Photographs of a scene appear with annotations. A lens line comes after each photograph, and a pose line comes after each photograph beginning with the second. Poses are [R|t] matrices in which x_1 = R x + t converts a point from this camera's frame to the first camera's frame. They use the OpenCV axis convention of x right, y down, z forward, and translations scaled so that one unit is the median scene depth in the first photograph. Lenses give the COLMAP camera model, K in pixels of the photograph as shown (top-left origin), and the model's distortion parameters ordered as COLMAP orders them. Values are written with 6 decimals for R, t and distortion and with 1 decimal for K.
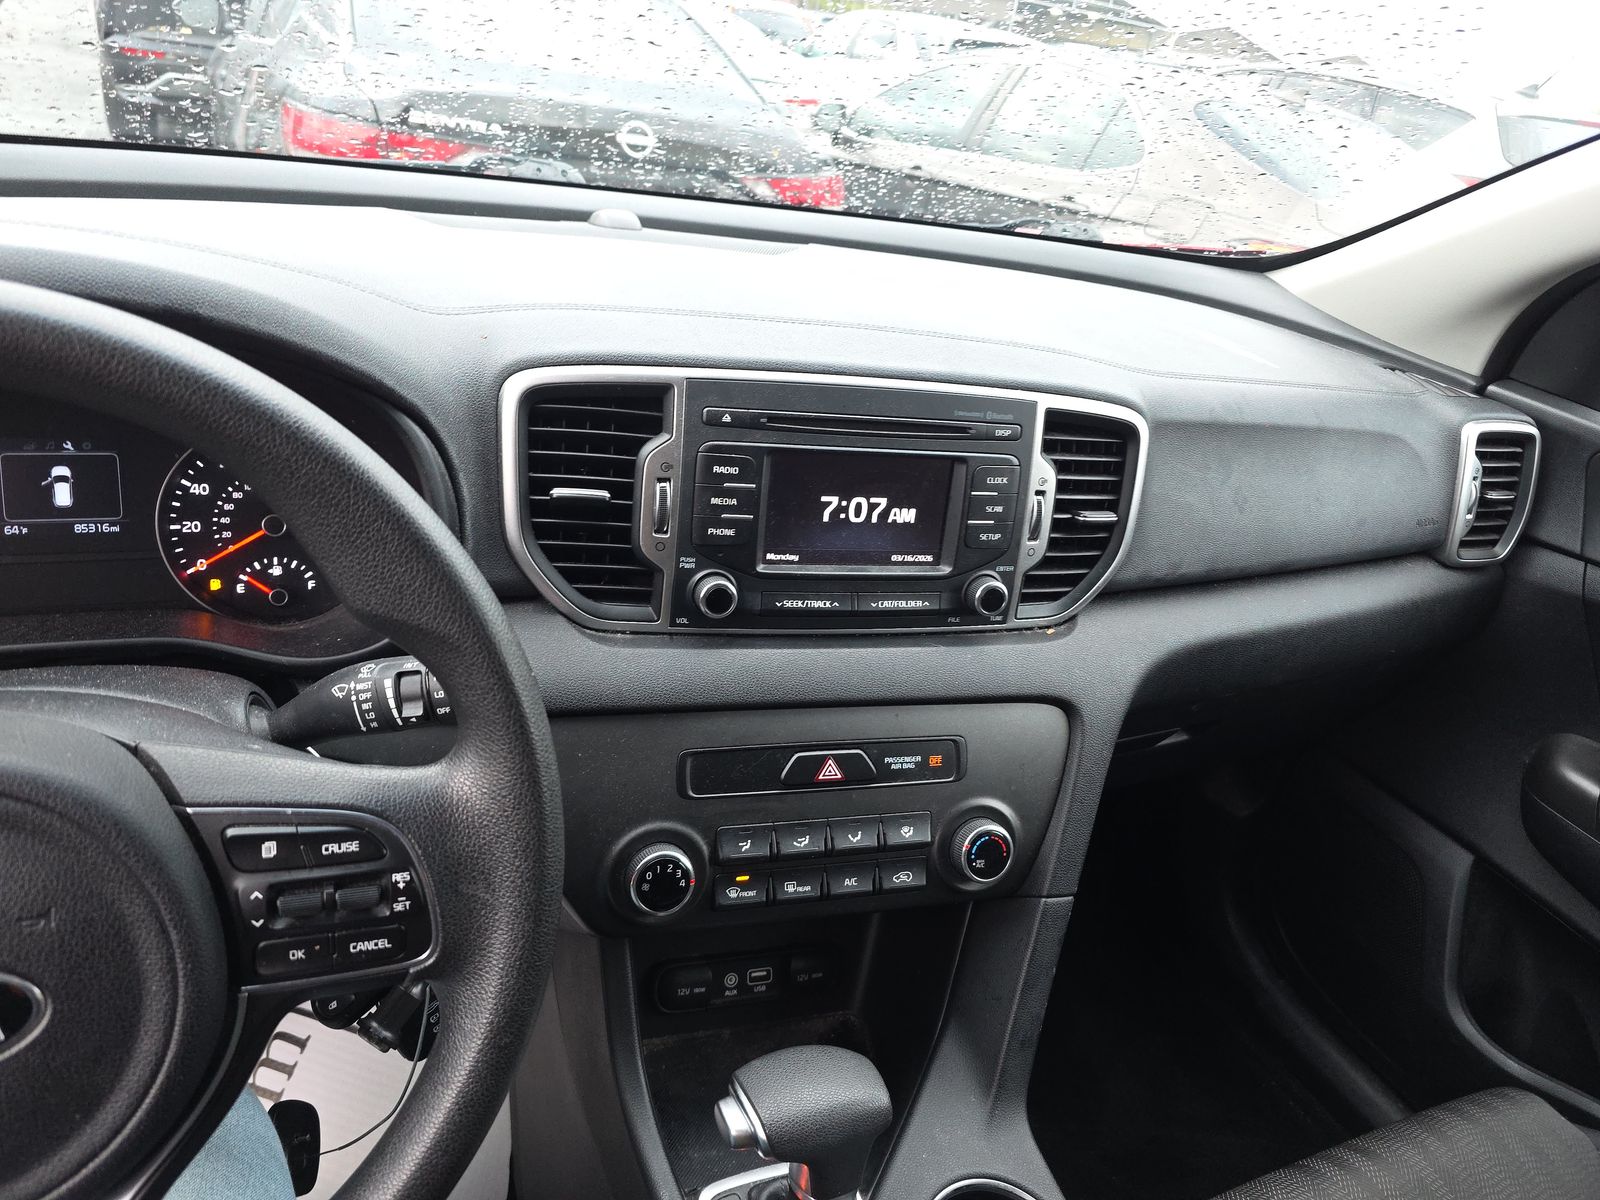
lens RADIAL K [[1101.0, 0, 764.4], [0, 1101.0, 586.1], [0, 0, 1]] dist [0.053516, -0.058669]
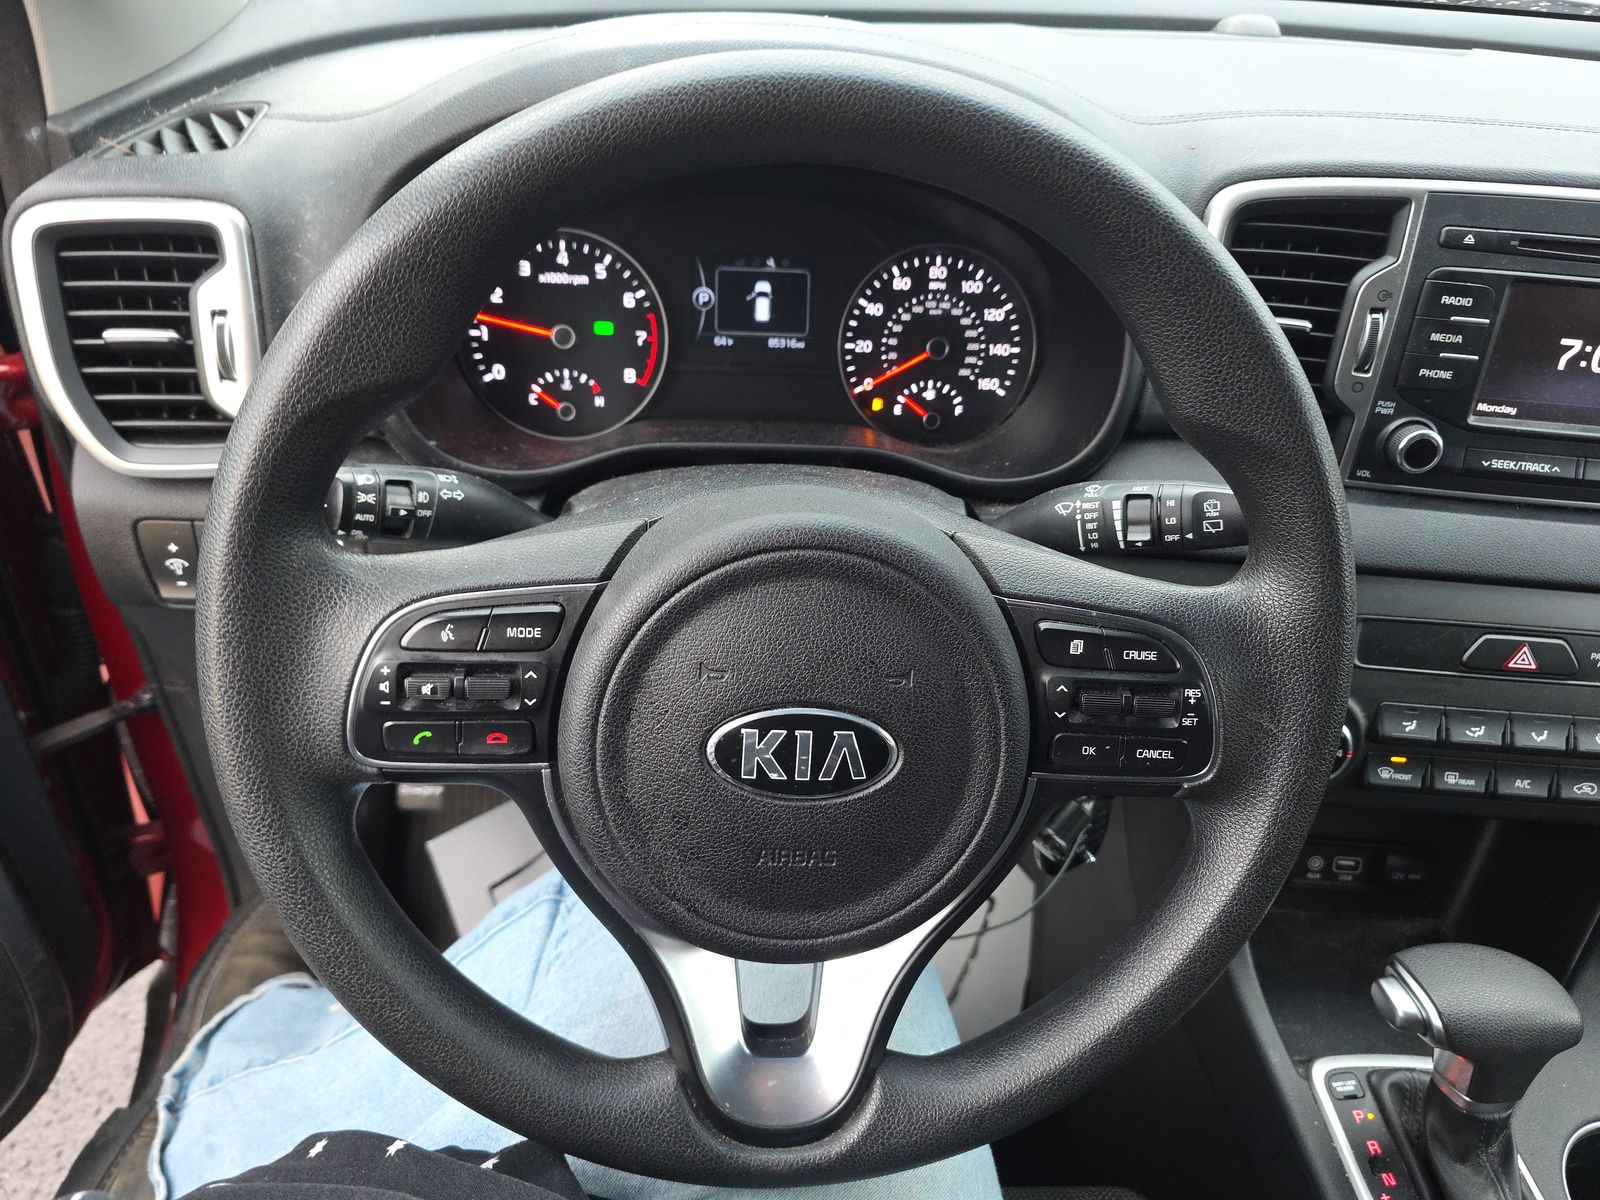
lens RADIAL K [[1101.0, 0, 763.3], [0, 1101.0, 599.1], [0, 0, 1]] dist [0.053516, -0.058669]
pose [[0.937512, 0.115543, -0.328209, -0.232118], [-0.072569, 0.987442, 0.140331, 0.042241], [0.340302, -0.107744, 0.934123, -0.030304]]
